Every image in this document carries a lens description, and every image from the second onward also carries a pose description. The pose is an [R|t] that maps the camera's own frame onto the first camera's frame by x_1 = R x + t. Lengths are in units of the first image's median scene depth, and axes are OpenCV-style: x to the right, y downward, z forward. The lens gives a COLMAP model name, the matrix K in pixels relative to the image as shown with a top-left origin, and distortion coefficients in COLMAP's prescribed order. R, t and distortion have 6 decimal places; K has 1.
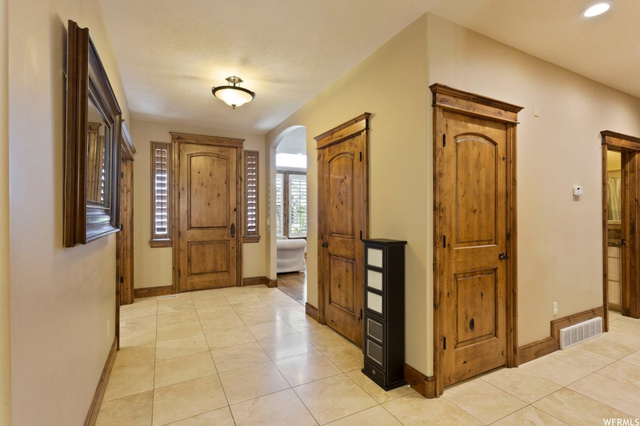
lens RADIAL K [[306.4, 0, 318.2], [0, 306.4, 210.7], [0, 0, 1]] dist [0.000977, 0.000063]
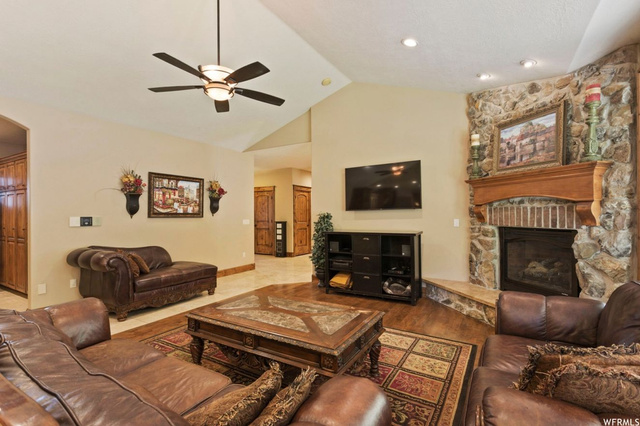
lens RADIAL K [[306.4, 0, 318.9], [0, 306.4, 213.5], [0, 0, 1]] dist [0.000977, 0.000063]
pose [[0.850038, -0.003911, 0.526706, -1.436148], [0.004132, 0.999991, 0.000757, -0.004744], [-0.526704, 0.001533, 0.850047, -2.576382]]
